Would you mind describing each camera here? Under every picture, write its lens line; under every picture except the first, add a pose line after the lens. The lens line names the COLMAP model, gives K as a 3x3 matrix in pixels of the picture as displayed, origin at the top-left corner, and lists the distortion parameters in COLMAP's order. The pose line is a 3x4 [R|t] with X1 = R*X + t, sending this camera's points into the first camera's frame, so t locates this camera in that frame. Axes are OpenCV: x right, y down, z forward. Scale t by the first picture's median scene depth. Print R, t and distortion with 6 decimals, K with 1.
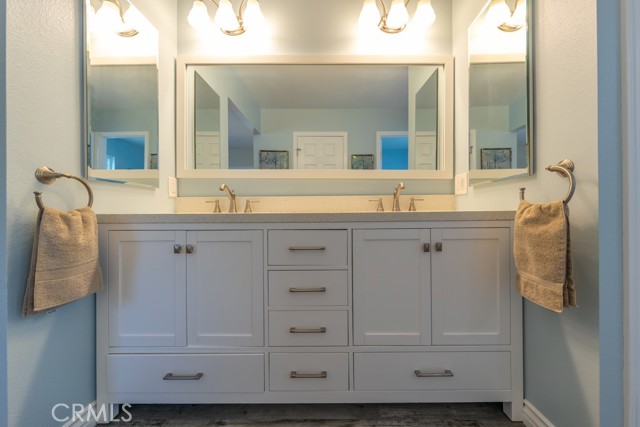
lens RADIAL K [[230.0, 0, 322.0], [0, 230.0, 210.7], [0, 0, 1]] dist [-0.000536, 0.000082]
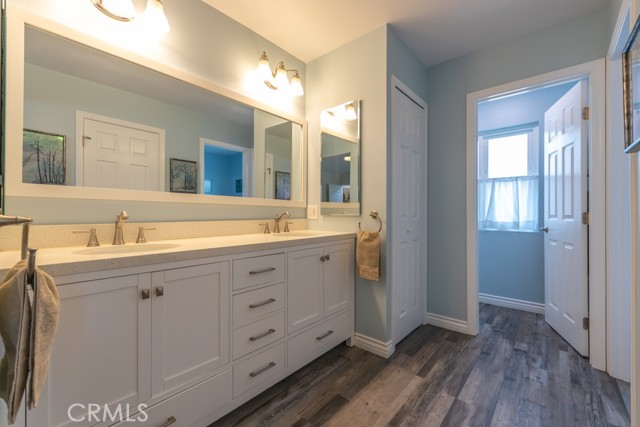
lens RADIAL K [[268.4, 0, 320.0], [0, 268.4, 213.5], [0, 0, 1]] dist [0.000803, 0.000038]
pose [[0.649594, 0.007030, 0.760249, -0.978158], [-0.004729, 0.999975, -0.005206, -0.145860], [-0.760267, -0.000214, 0.649611, -0.209449]]
